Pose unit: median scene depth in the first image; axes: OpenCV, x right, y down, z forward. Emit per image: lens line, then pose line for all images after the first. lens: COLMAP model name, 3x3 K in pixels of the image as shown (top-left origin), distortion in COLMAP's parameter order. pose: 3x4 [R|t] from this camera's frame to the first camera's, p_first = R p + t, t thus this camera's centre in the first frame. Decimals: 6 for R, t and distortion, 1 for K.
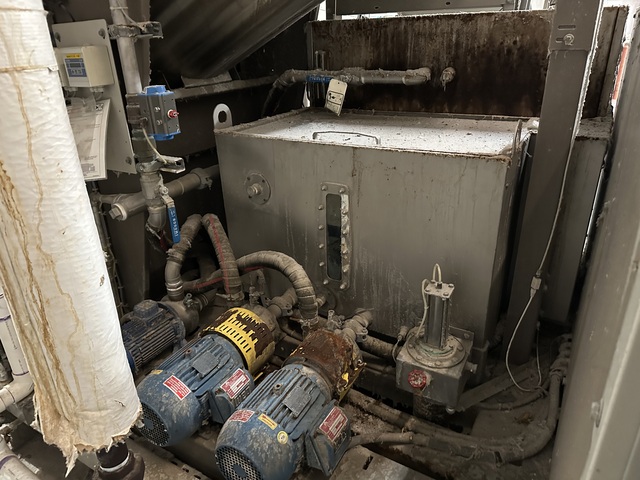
lens RADIAL K [[457.0, 0, 320.0], [0, 457.0, 240.5], [0, 0, 1]] dist [0.033585, -0.059677]
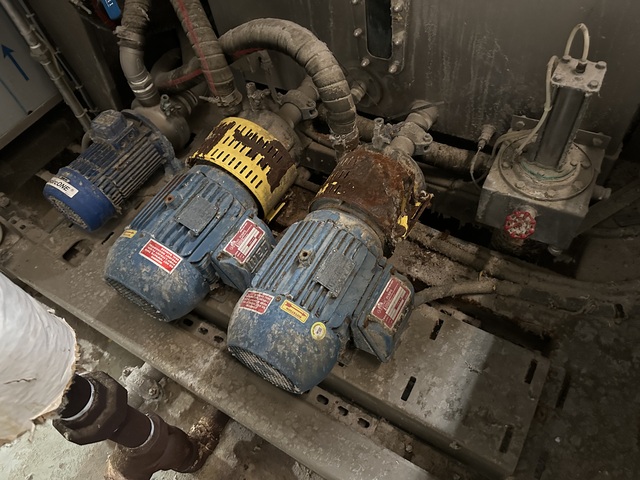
lens RADIAL K [[457.0, 0, 318.9], [0, 457.0, 242.7], [0, 0, 1]] dist [0.033585, -0.059677]
pose [[0.994923, -0.054163, -0.084821, -0.012815], [0.089596, 0.860552, 0.501421, -0.021490], [0.045835, -0.506475, 0.861036, 0.386769]]
